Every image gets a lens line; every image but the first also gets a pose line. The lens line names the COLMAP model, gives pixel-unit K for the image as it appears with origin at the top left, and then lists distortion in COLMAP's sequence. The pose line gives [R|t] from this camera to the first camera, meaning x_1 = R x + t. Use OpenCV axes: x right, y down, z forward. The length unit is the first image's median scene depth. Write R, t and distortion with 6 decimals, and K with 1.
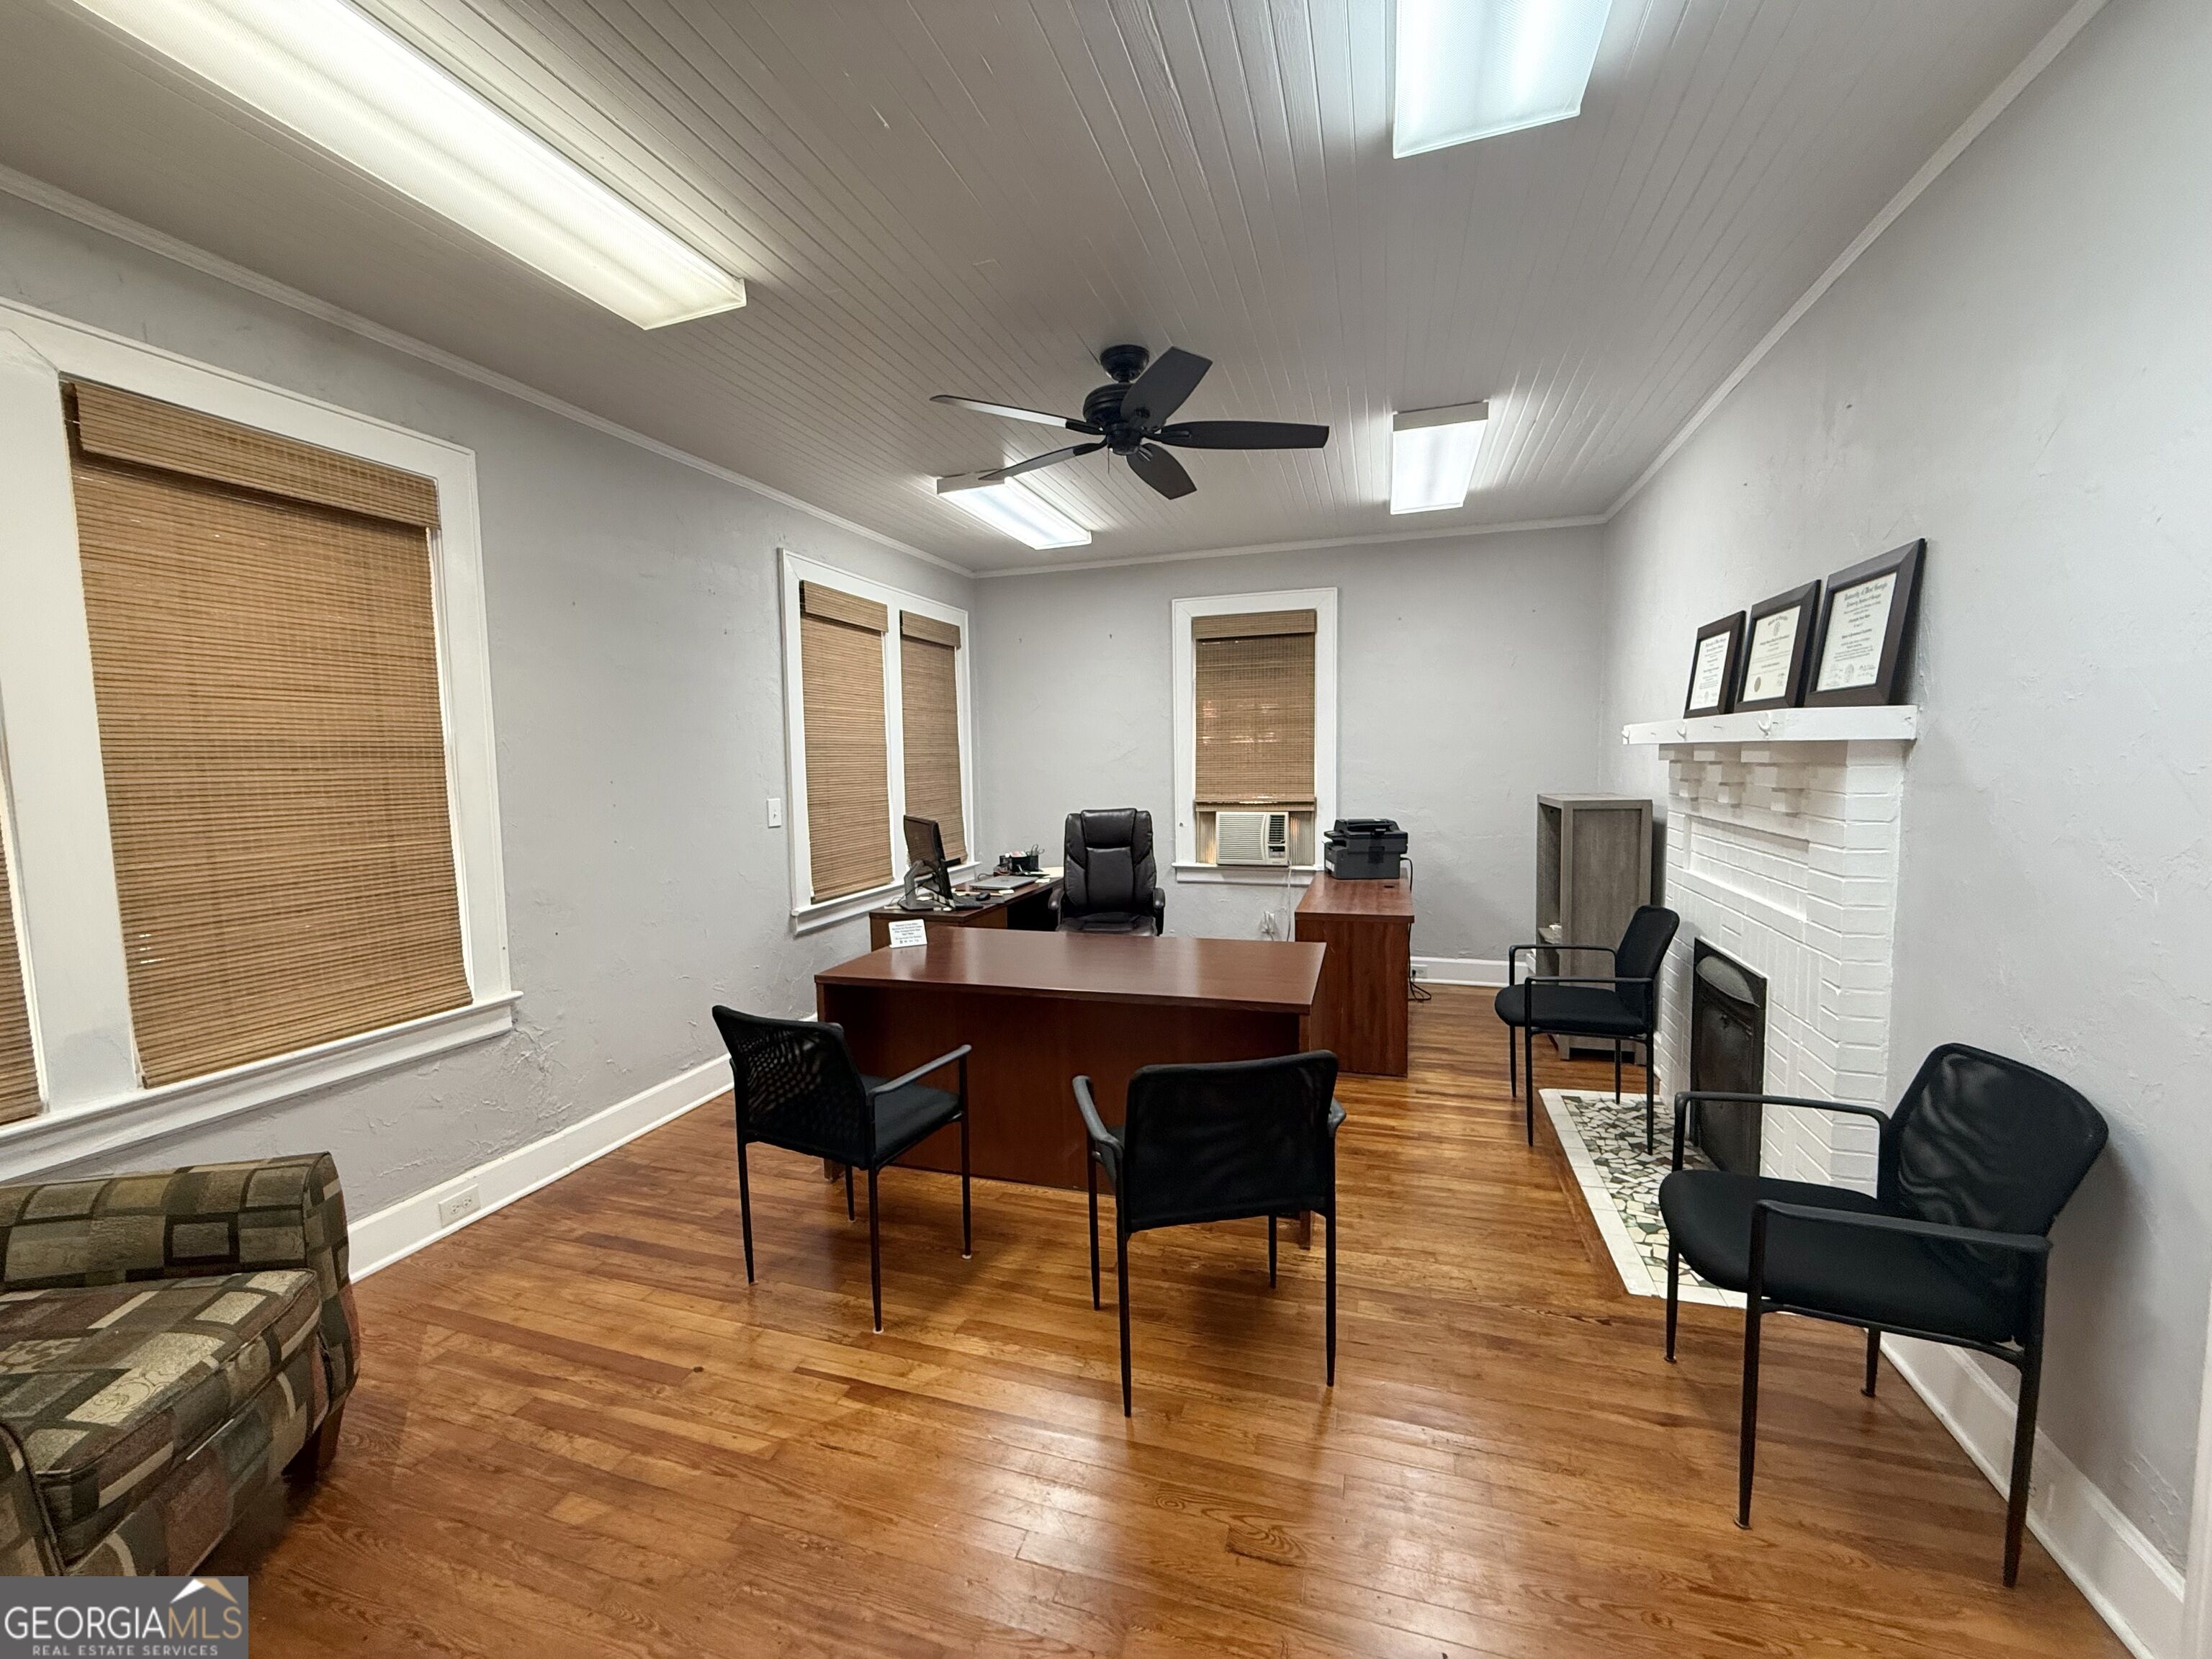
lens RADIAL K [[879.7, 0, 1100.7], [0, 879.7, 831.8], [0, 0, 1]] dist [-0.000472, 0.000151]
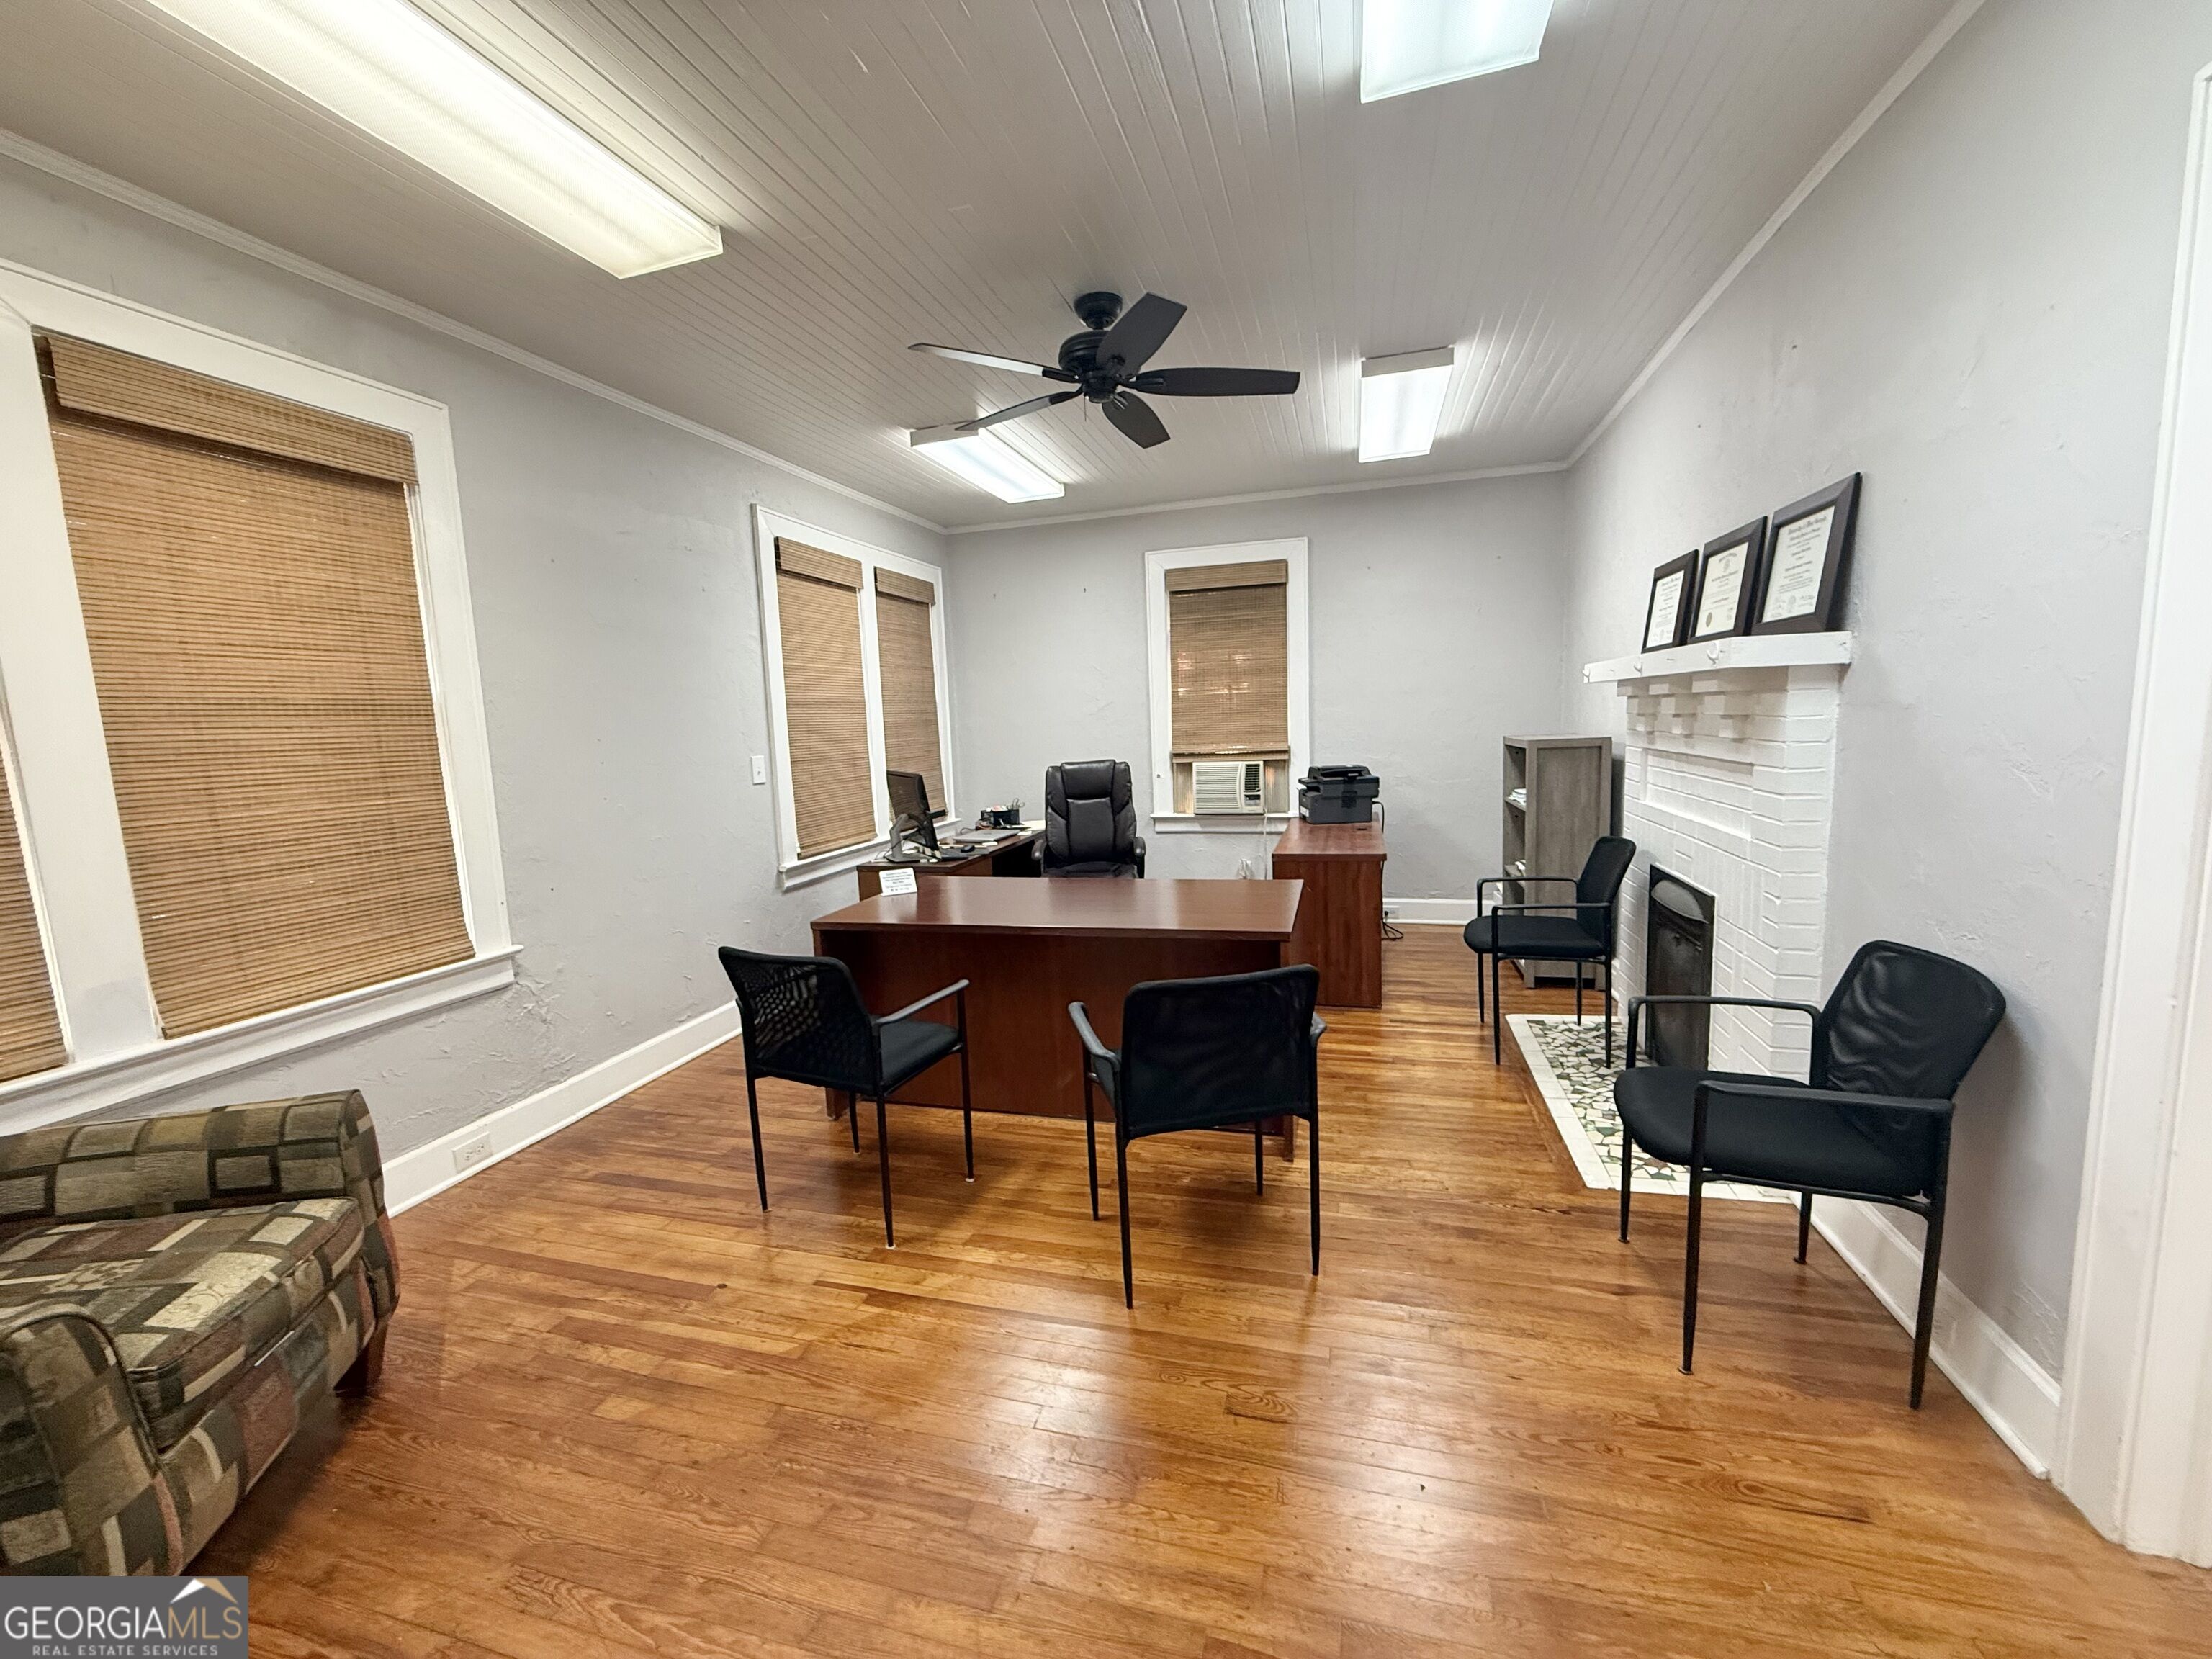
lens RADIAL K [[879.7, 0, 1100.7], [0, 879.7, 831.8], [0, 0, 1]] dist [-0.000472, 0.000151]
pose [[0.999244, -0.024840, 0.029905, -0.014642], [0.023557, 0.998819, 0.042505, 0.022346], [-0.030926, -0.041768, 0.998649, -0.033535]]
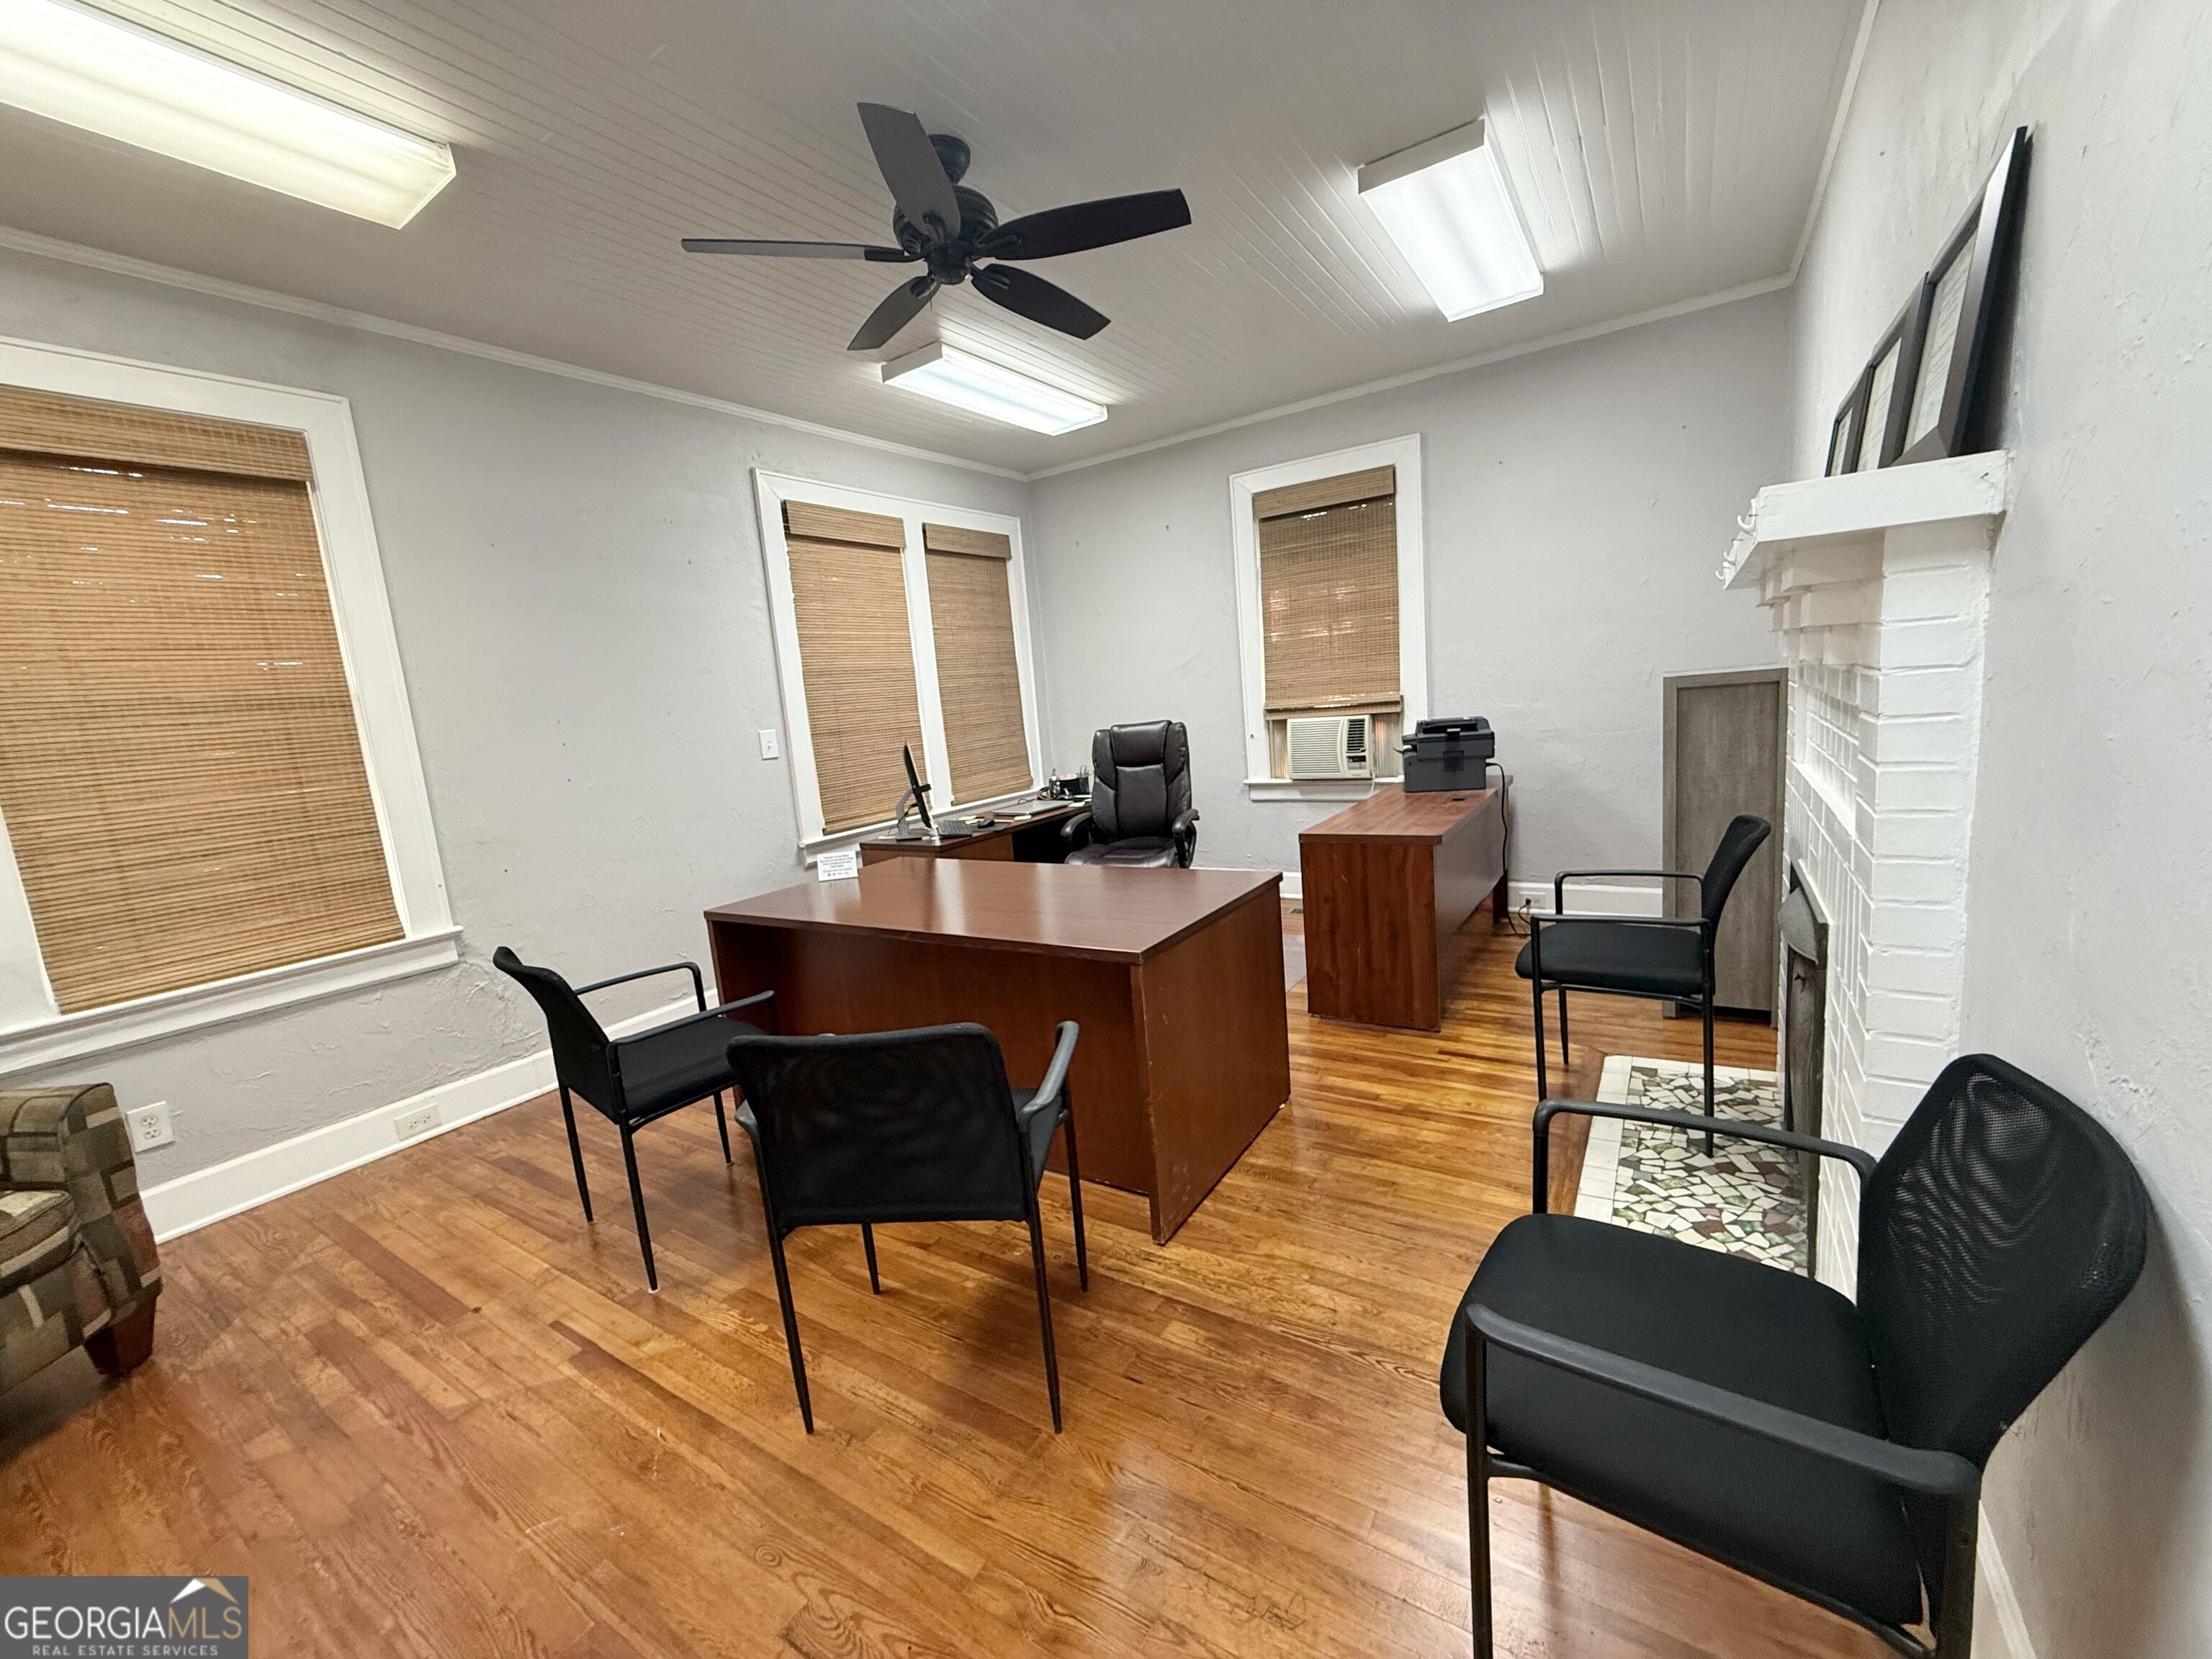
lens RADIAL K [[879.7, 0, 1100.7], [0, 879.7, 831.8], [0, 0, 1]] dist [-0.000472, 0.000151]
pose [[0.963634, -0.021483, -0.266359, 0.353709], [0.044587, 0.995717, 0.080998, 0.018008], [0.263478, -0.089928, 0.960465, 0.199951]]
